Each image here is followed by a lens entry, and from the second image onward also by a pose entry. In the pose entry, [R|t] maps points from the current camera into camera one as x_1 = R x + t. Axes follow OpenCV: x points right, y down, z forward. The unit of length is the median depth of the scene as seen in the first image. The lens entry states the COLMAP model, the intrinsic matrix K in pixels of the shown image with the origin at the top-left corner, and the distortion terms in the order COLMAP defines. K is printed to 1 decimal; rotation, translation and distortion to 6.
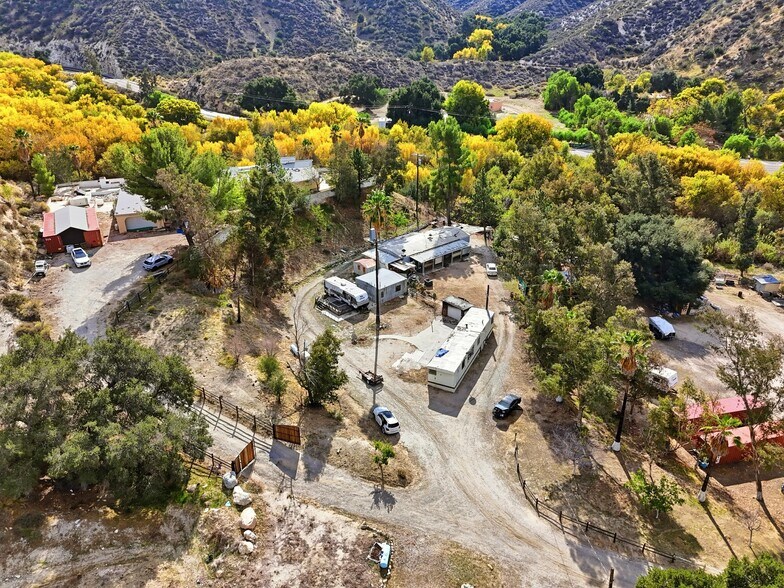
lens RADIAL K [[575.3, 0, 391.6], [0, 575.3, 293.5], [0, 0, 1]] dist [0.065075, -0.056393]
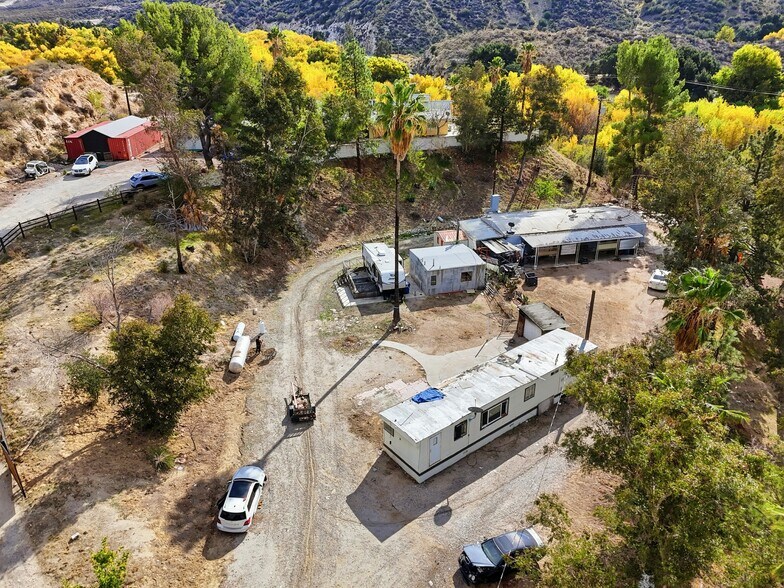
lens RADIAL K [[575.3, 0, 396.6], [0, 575.3, 289.4], [0, 0, 1]] dist [0.065075, -0.056393]
pose [[0.895055, 0.184473, -0.406012, 0.179906], [-0.192813, 0.981018, 0.020672, 0.005863], [0.402118, 0.059781, 0.913634, 0.383213]]
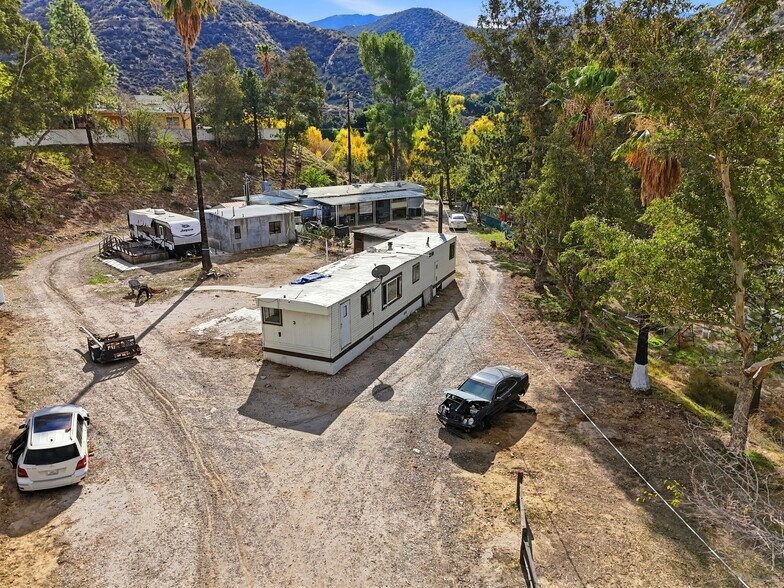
lens RADIAL K [[575.3, 0, 398.2], [0, 575.3, 288.8], [0, 0, 1]] dist [0.065075, -0.056393]
pose [[0.999280, -0.008081, 0.037069, 0.094630], [0.014532, 0.984062, -0.177233, 0.128589], [-0.035046, 0.177644, 0.983471, 0.457995]]
